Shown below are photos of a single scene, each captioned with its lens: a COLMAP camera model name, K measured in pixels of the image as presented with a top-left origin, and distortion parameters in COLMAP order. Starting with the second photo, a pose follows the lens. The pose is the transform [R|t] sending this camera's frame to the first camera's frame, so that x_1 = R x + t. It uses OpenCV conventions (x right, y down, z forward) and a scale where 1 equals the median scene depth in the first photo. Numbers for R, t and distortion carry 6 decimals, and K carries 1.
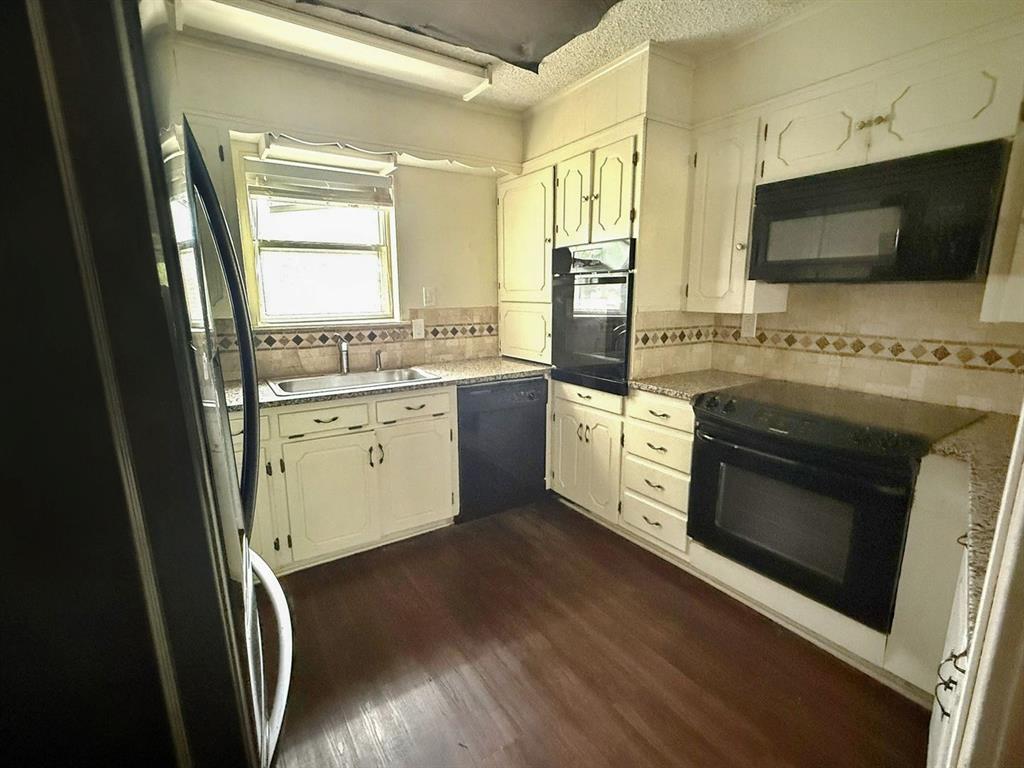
lens RADIAL K [[471.5, 0, 517.0], [0, 471.5, 389.1], [0, 0, 1]] dist [0.003141, -0.000047]
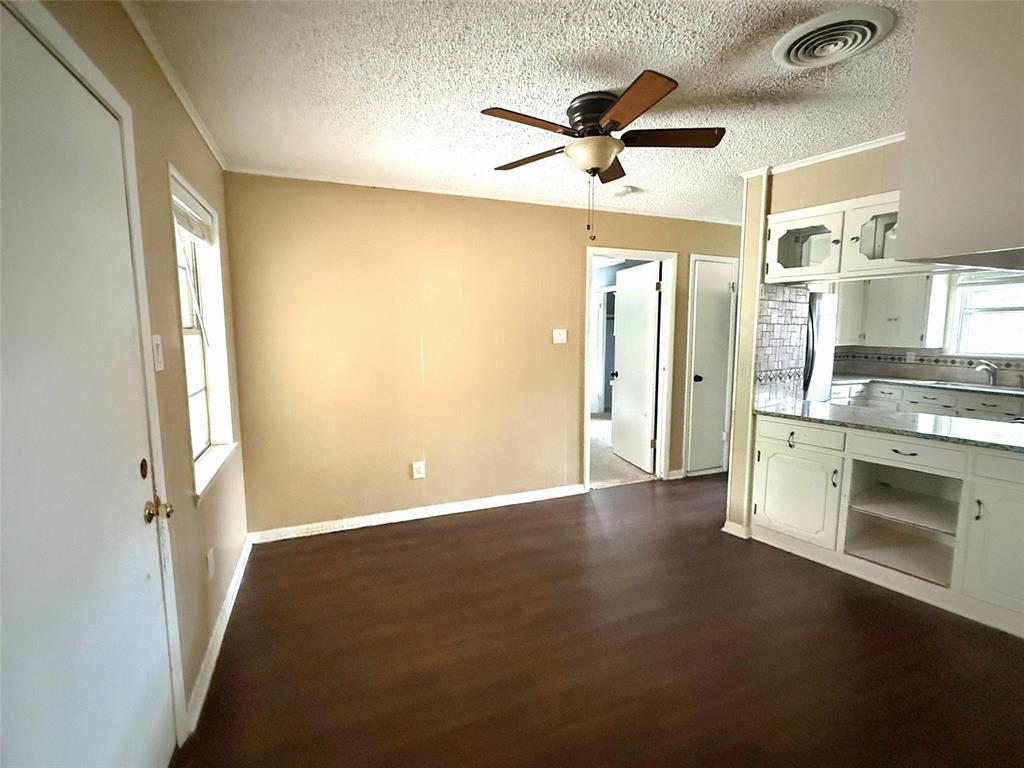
lens RADIAL K [[471.5, 0, 516.2], [0, 471.5, 381.8], [0, 0, 1]] dist [0.003141, -0.000047]
pose [[-0.199219, 0.114871, -0.973199, 1.618089], [-0.205218, 0.966195, 0.156053, 0.038074], [0.958226, 0.230807, -0.168911, -0.326081]]
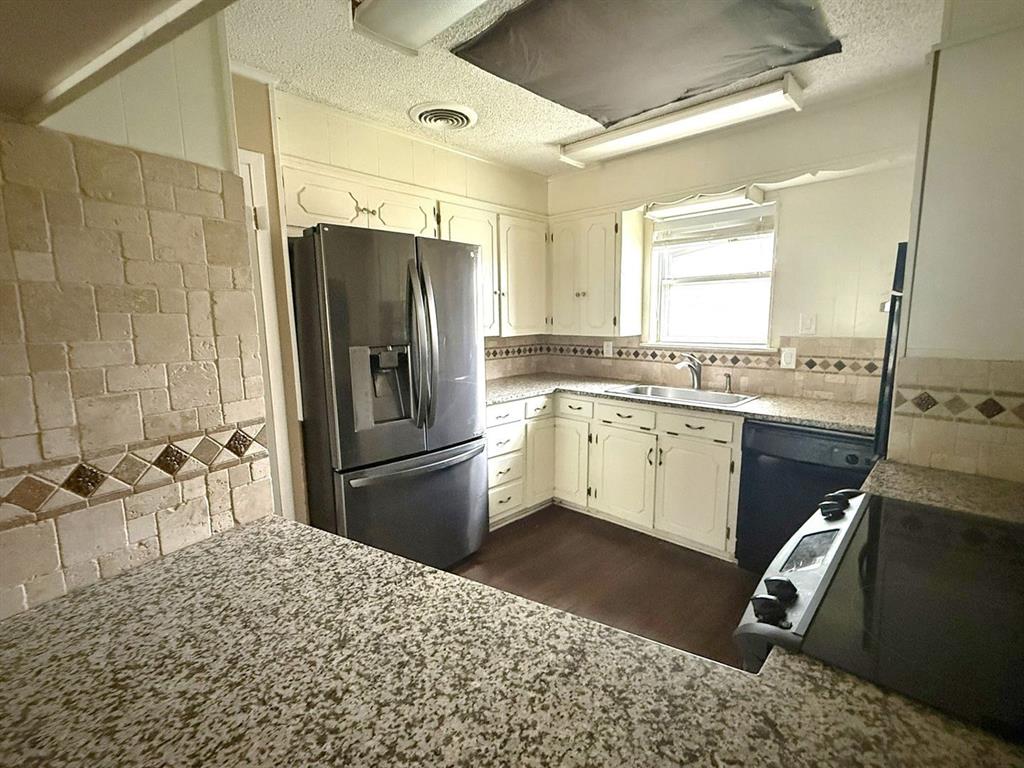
lens RADIAL K [[471.5, 0, 514.8], [0, 471.5, 383.9], [0, 0, 1]] dist [0.003141, -0.000047]
pose [[0.217614, 0.143504, -0.965428, 0.654251], [-0.192937, 0.975939, 0.101577, -0.078385], [0.956776, 0.164162, 0.240065, 0.313501]]
